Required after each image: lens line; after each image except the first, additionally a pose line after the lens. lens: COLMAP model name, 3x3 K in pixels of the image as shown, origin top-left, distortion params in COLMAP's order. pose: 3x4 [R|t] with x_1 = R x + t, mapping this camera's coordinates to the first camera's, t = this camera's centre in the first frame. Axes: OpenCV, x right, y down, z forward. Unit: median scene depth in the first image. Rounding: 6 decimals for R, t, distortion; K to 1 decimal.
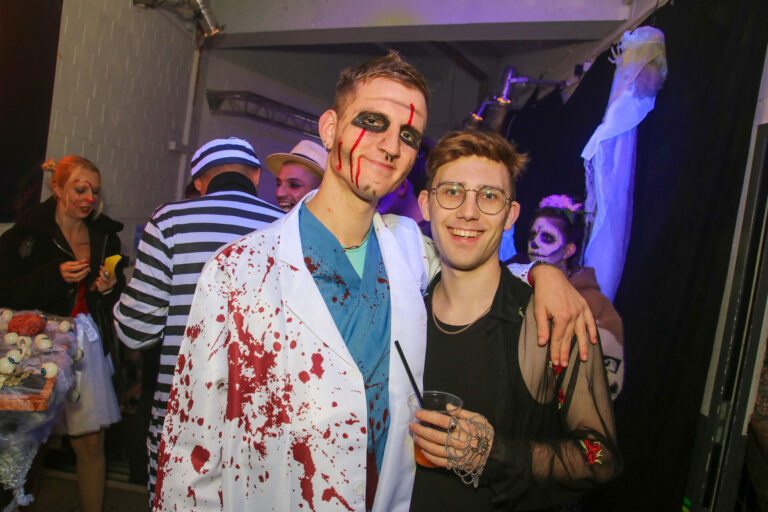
lens RADIAL K [[603.2, 0, 377.3], [0, 603.2, 249.0], [0, 0, 1]] dist [-0.118801, 0.084420]
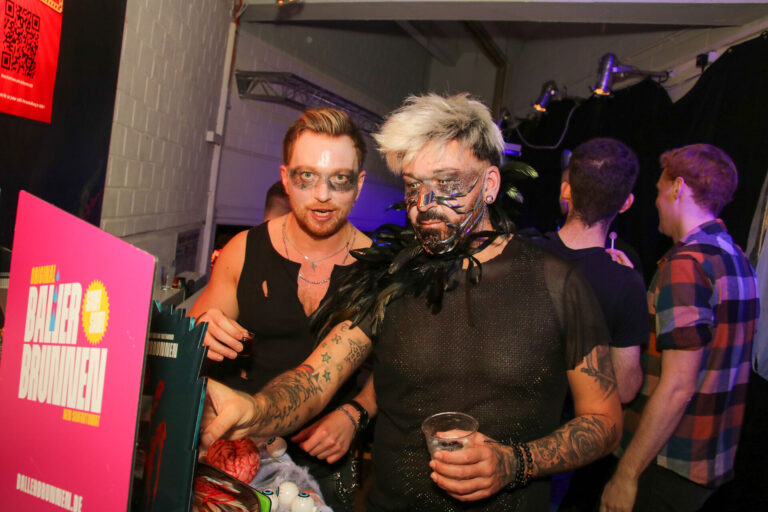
lens RADIAL K [[603.2, 0, 378.9], [0, 603.2, 241.8], [0, 0, 1]] dist [-0.118801, 0.084420]
pose [[0.995385, -0.004819, 0.095839, -0.204451], [0.003334, 0.999872, 0.015645, -0.041247], [-0.095902, -0.015253, 0.995274, 0.154330]]
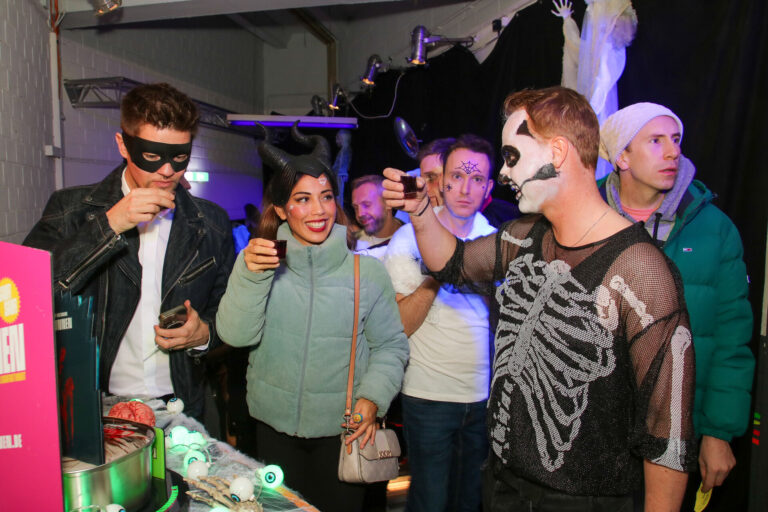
lens RADIAL K [[603.2, 0, 372.6], [0, 603.2, 241.5], [0, 0, 1]] dist [-0.118801, 0.084420]
pose [[0.939366, -0.168087, 0.298896, -0.199816], [0.154899, 0.985624, 0.067460, -0.036687], [-0.305938, -0.017071, 0.951898, 0.088029]]
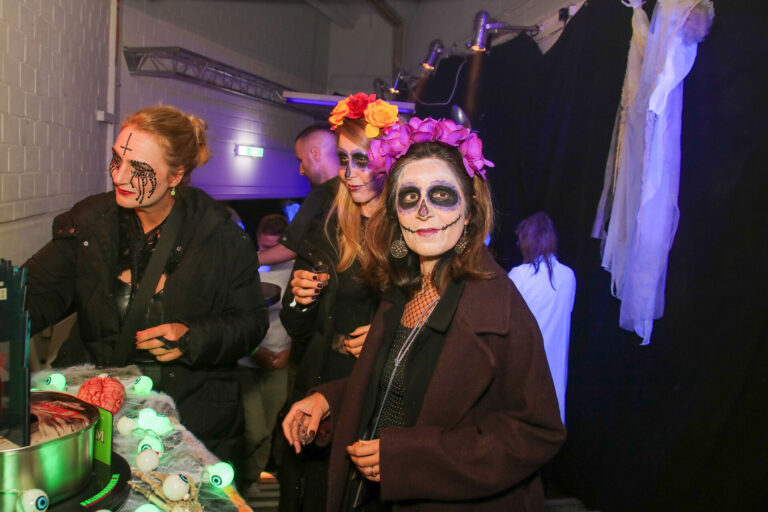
lens RADIAL K [[603.2, 0, 374.4], [0, 603.2, 246.9], [0, 0, 1]] dist [-0.118801, 0.084420]
pose [[0.975099, -0.095189, 0.200303, -0.162862], [0.079137, 0.993087, 0.086691, -0.033632], [-0.207171, -0.068680, 0.975891, 0.103385]]
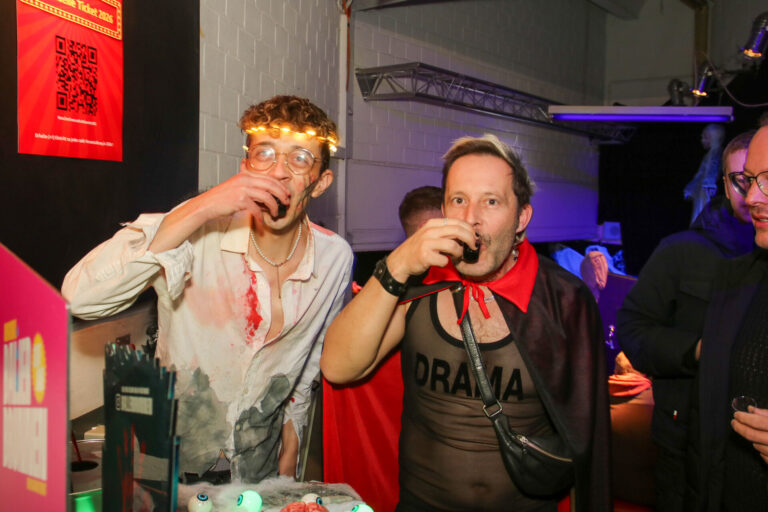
lens RADIAL K [[730.5, 0, 371.0], [0, 730.5, 240.9], [0, 0, 1]] dist [-0.054668, 0.000000]
pose [[0.977974, -0.106638, -0.179429, -0.162641], [0.102964, 0.994242, -0.029689, -0.038174], [0.181562, 0.010560, 0.983323, 0.159668]]
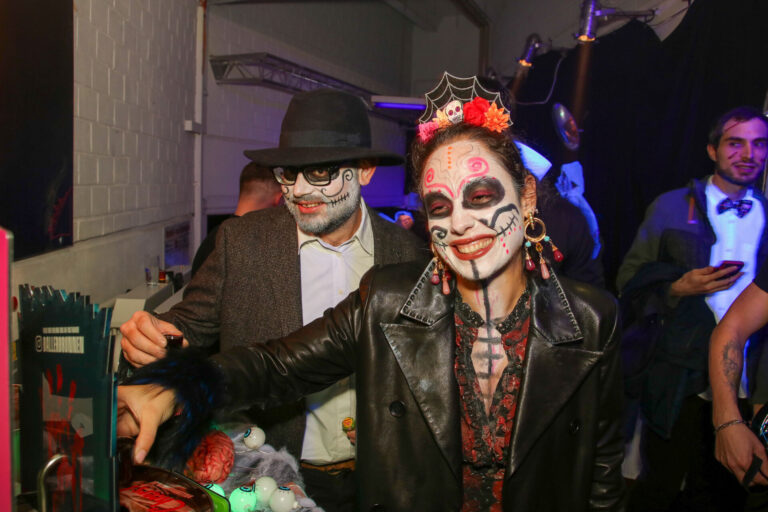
lens RADIAL K [[603.2, 0, 376.5], [0, 603.2, 240.1], [0, 0, 1]] dist [-0.118801, 0.084420]
pose [[0.990901, -0.107144, 0.081453, -0.186332], [0.103416, 0.993445, 0.048699, -0.034044], [-0.086137, -0.039833, 0.995487, 0.175713]]
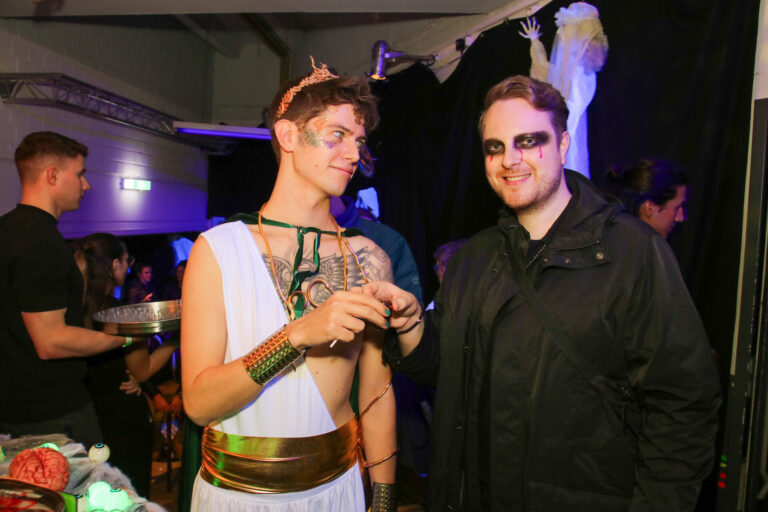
lens RADIAL K [[603.2, 0, 373.0], [0, 603.2, 245.0], [0, 0, 1]] dist [-0.118801, 0.084420]
pose [[0.912235, -0.122738, 0.390848, -0.197417], [0.110347, 0.992420, 0.054099, -0.037611], [-0.394525, -0.006222, 0.918864, 0.132364]]
